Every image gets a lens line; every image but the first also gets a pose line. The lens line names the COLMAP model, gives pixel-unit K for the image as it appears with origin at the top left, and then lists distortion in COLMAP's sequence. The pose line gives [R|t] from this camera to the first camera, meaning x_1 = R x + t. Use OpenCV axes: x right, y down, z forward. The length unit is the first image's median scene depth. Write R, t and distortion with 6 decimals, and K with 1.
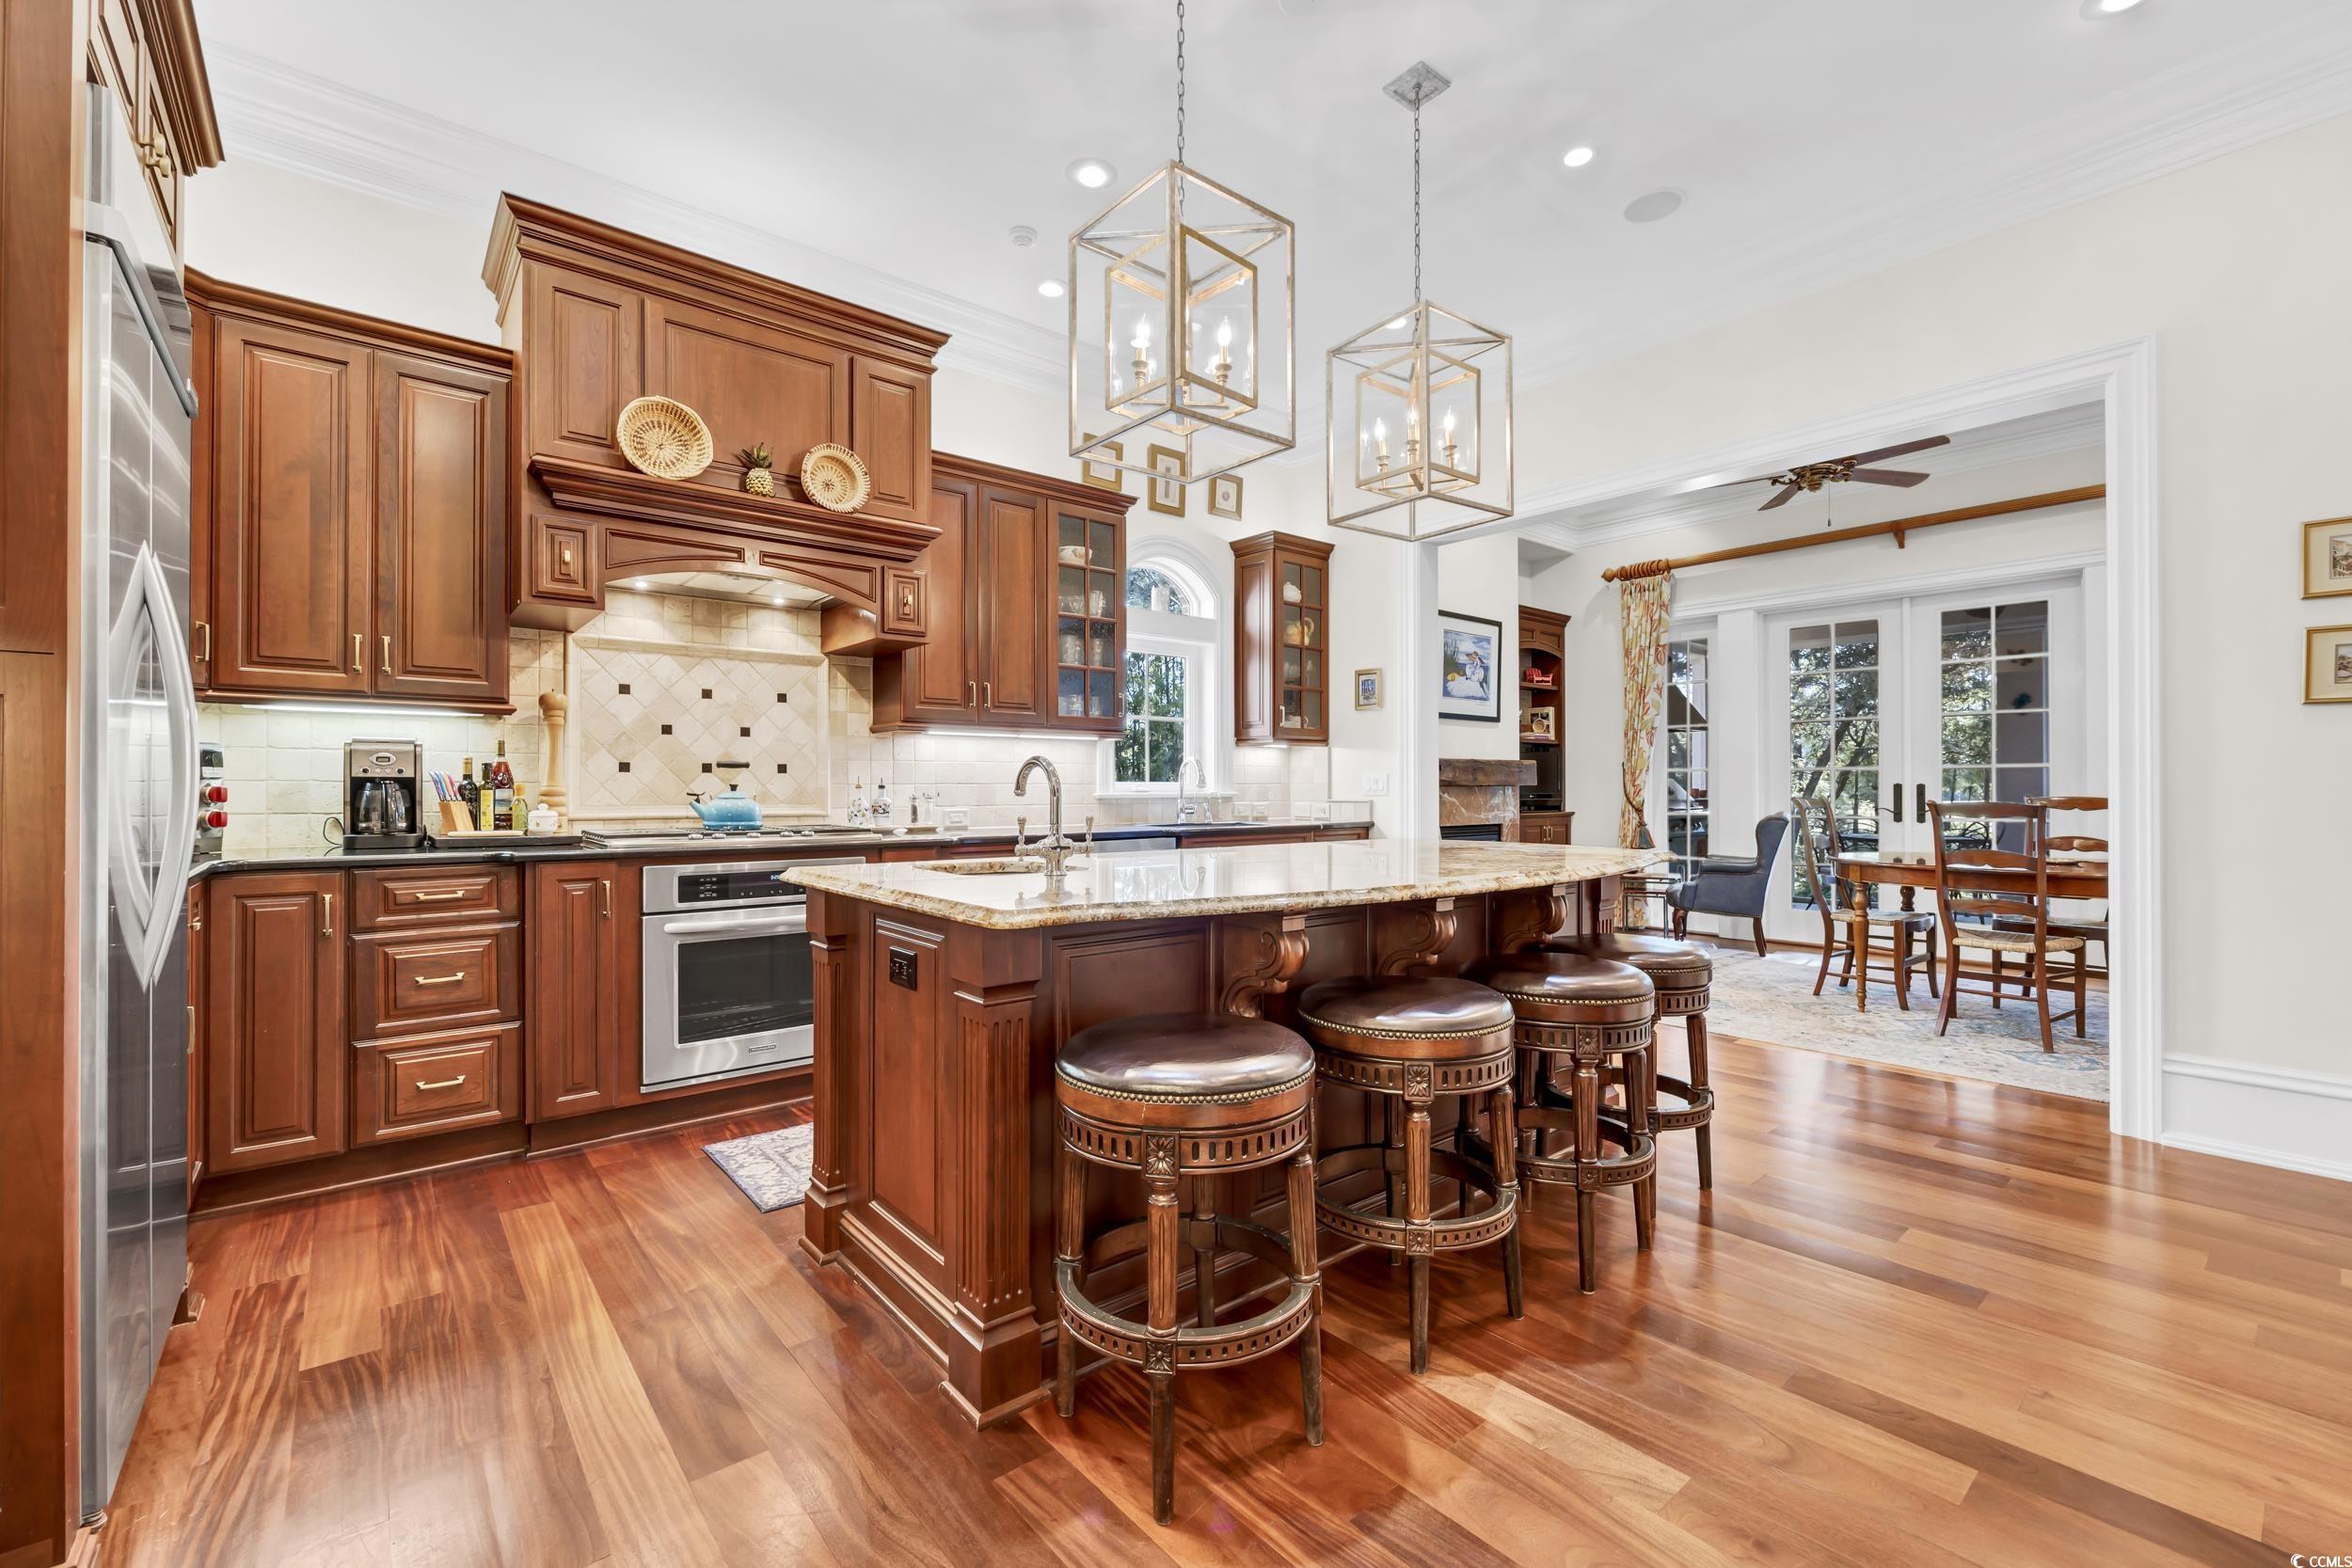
lens RADIAL K [[1001.9, 0, 1179.2], [0, 1001.9, 787.8], [0, 0, 1]] dist [-0.001805, 0.000214]
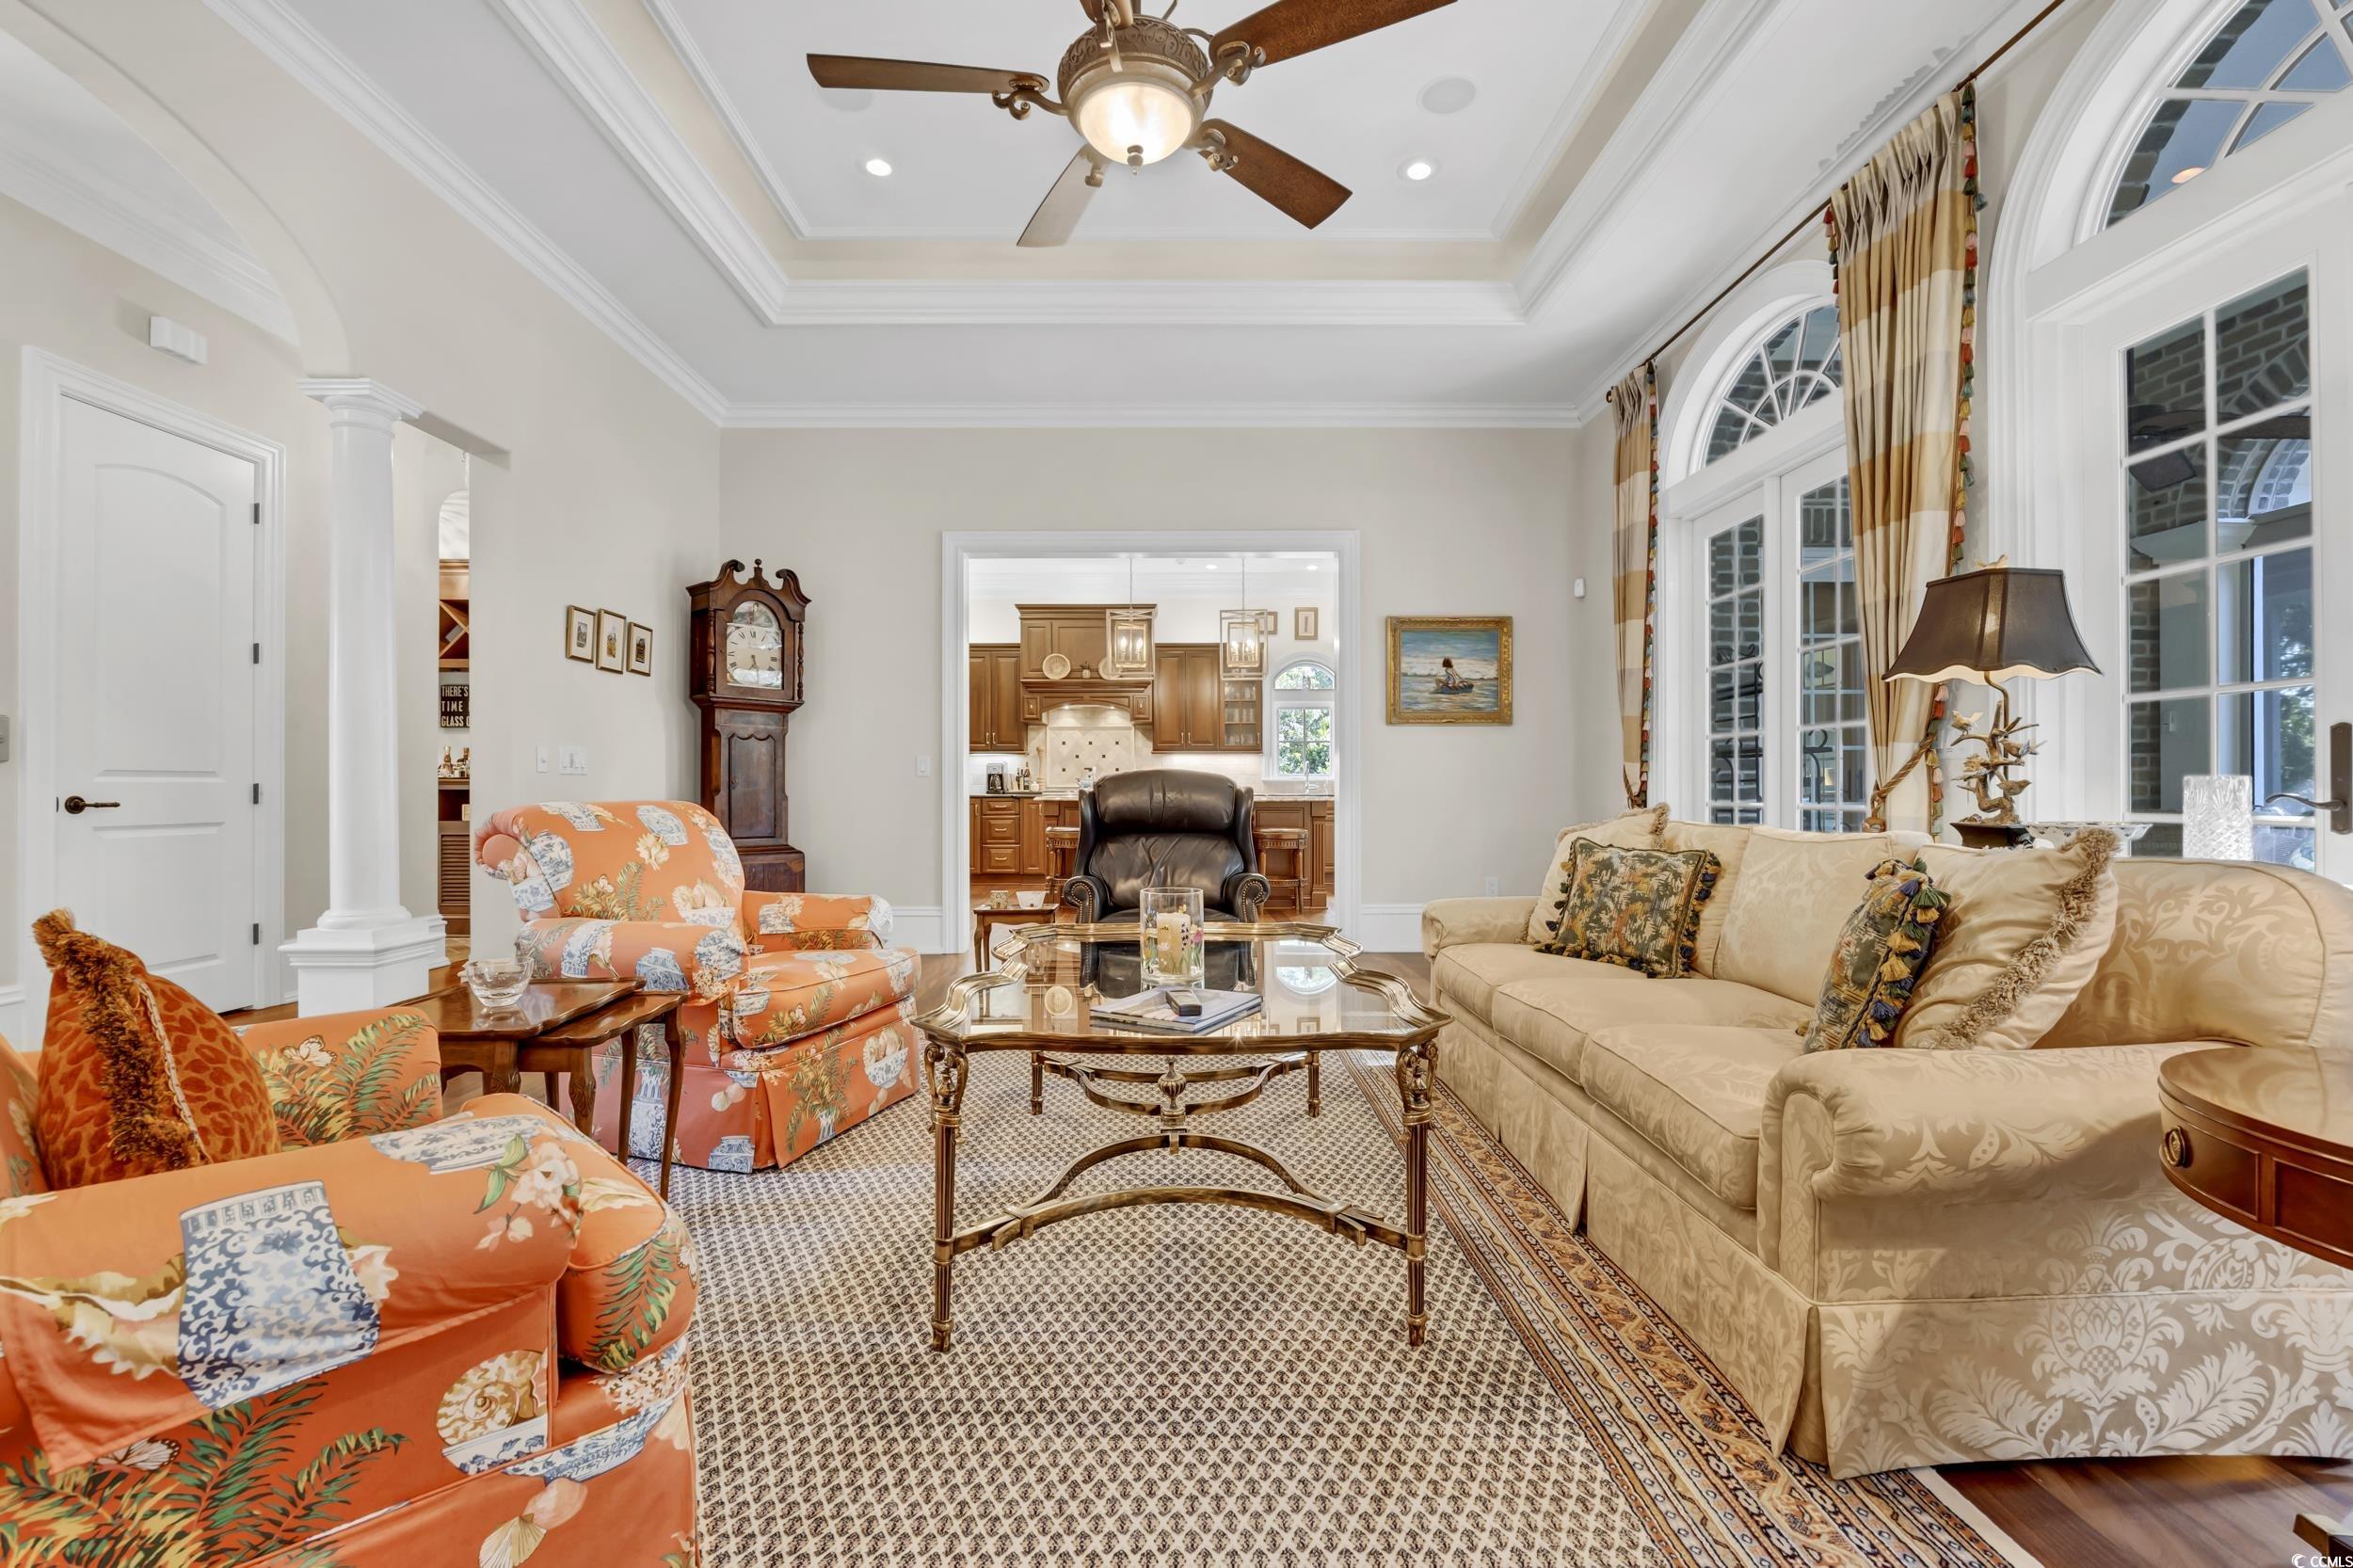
lens RADIAL K [[1002.4, 0, 1178.4], [0, 1002.4, 781.5], [0, 0, 1]] dist [-0.001805, 0.000214]
pose [[0.773423, -0.003683, -0.633880, 1.022426], [0.001520, 0.999991, -0.003956, 0.016773], [0.633888, 0.002097, 0.773422, -0.688199]]
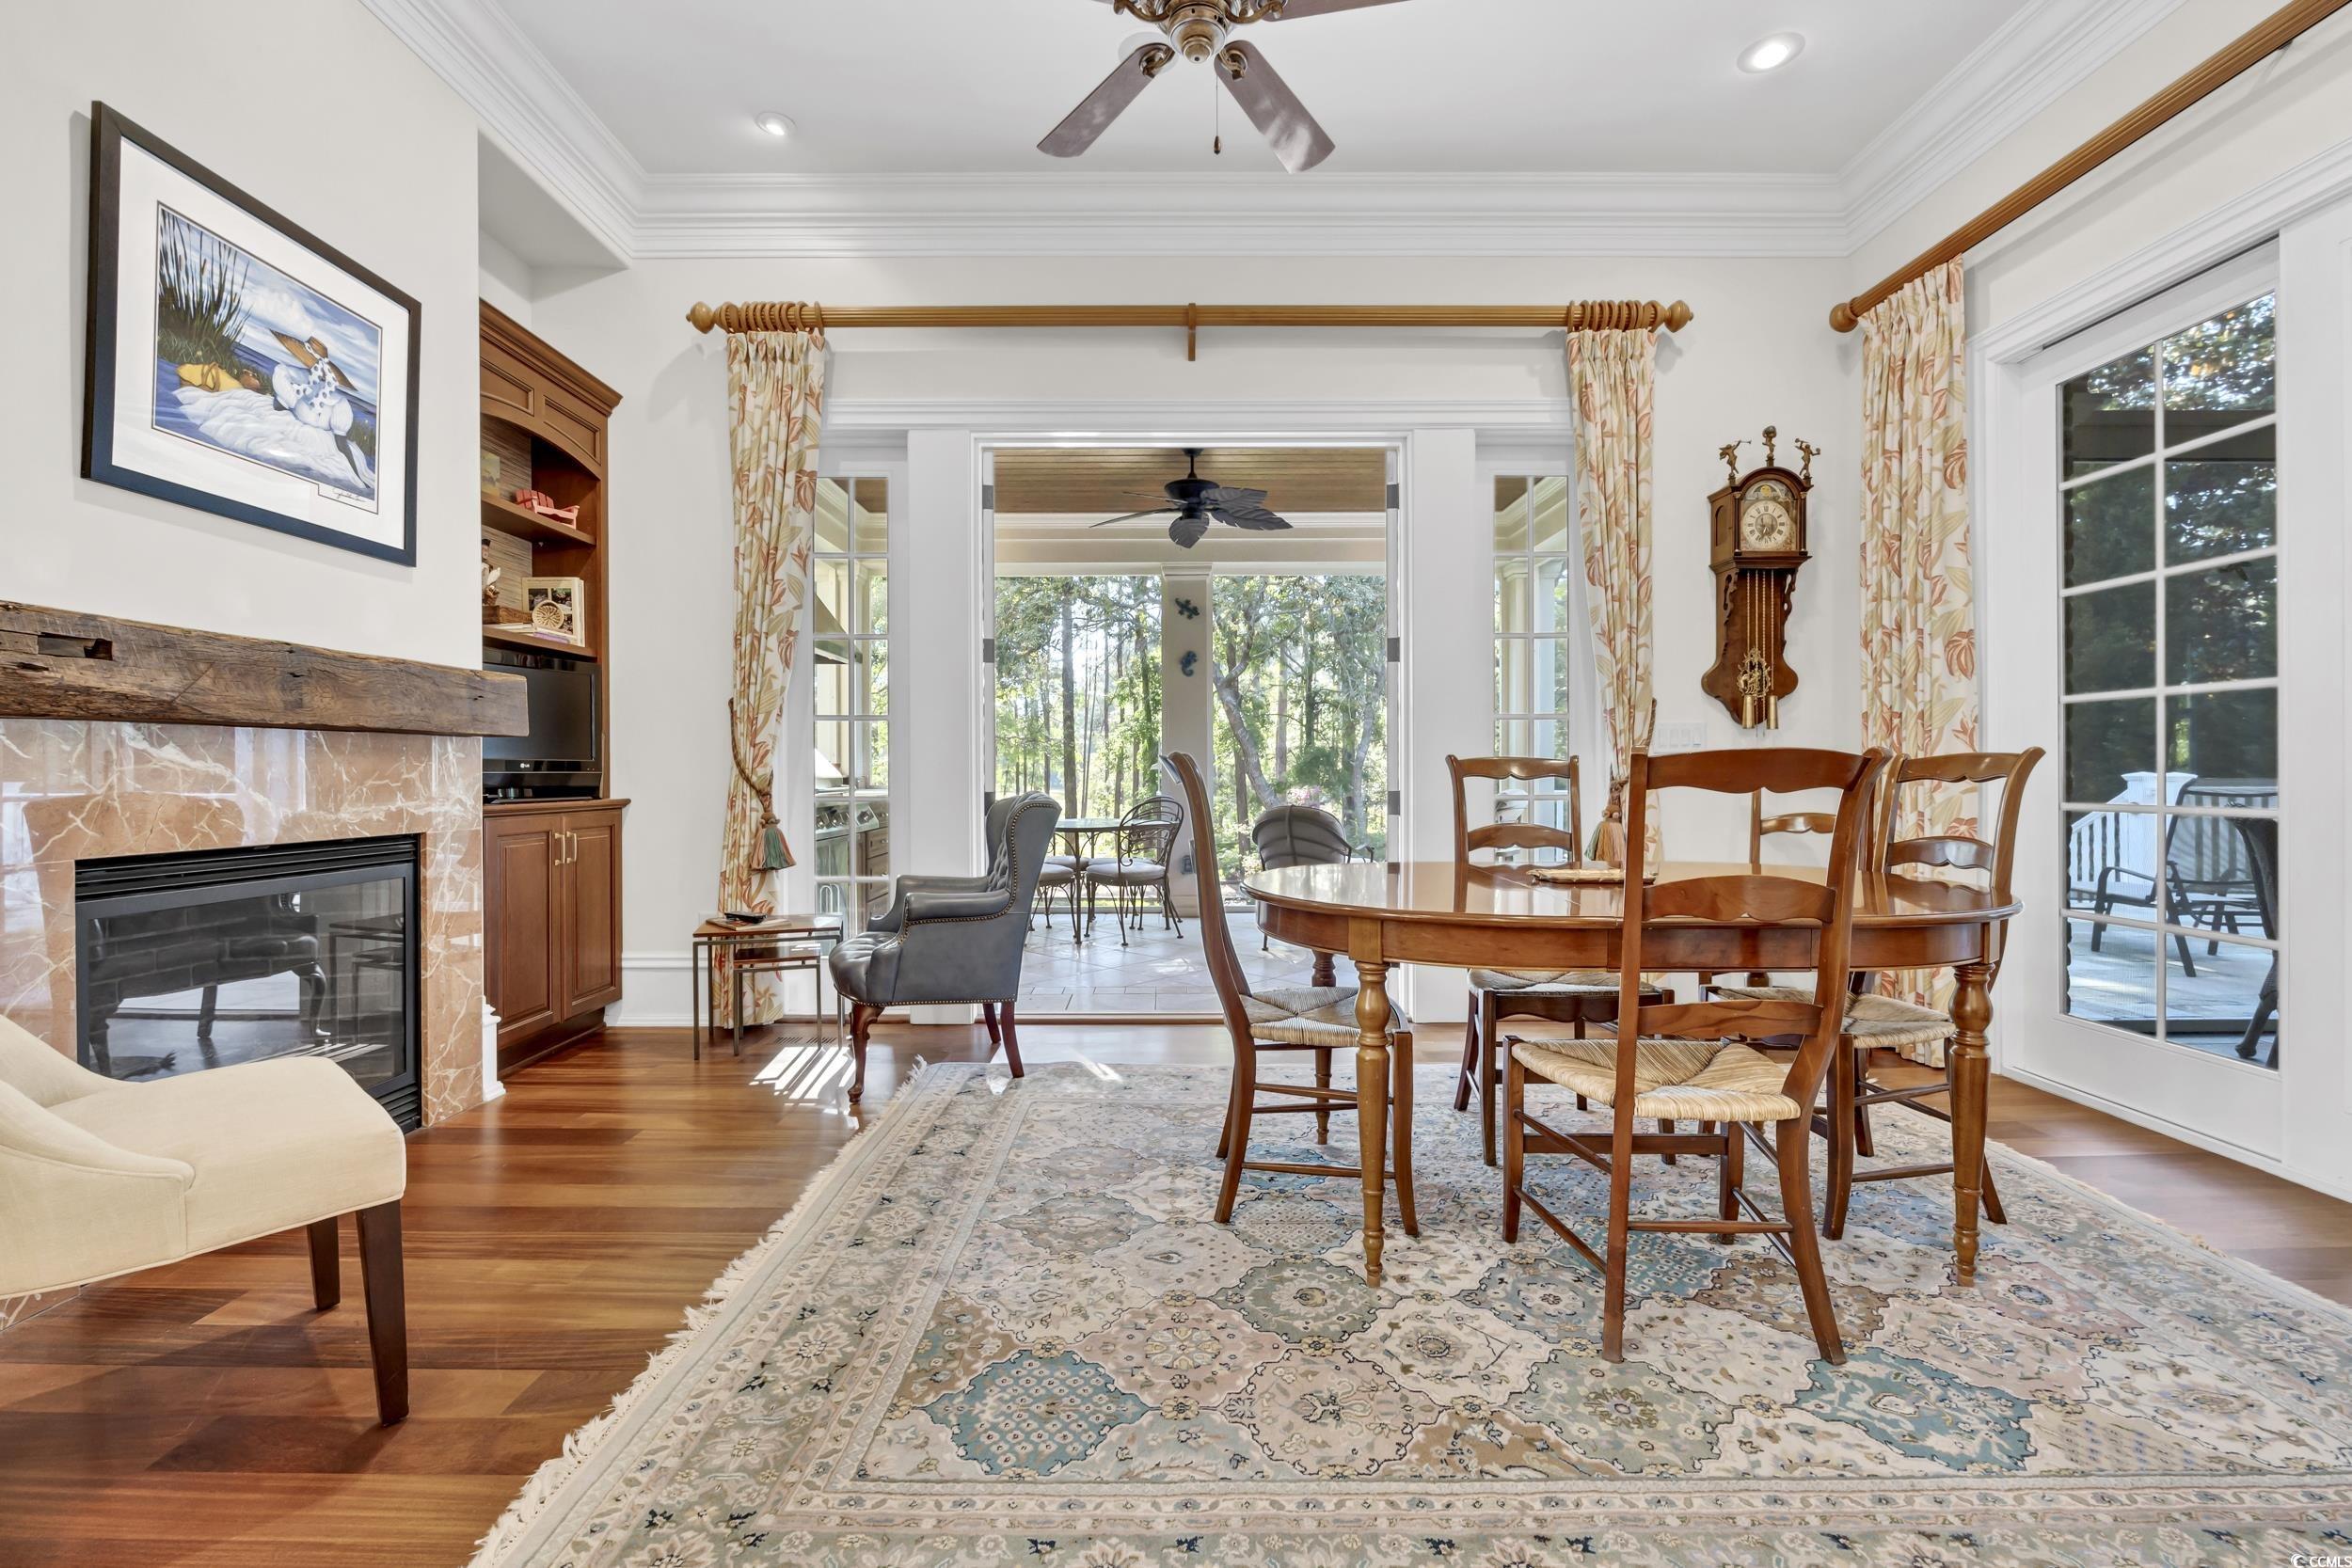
lens RADIAL K [[1001.9, 0, 1183.9], [0, 1001.9, 778.2], [0, 0, 1]] dist [-0.001805, 0.000214]
pose [[0.646174, -0.002547, 0.763186, 0.288569], [0.000625, 0.999996, 0.002808, 0.018595], [-0.763190, -0.001338, 0.646173, 0.702095]]
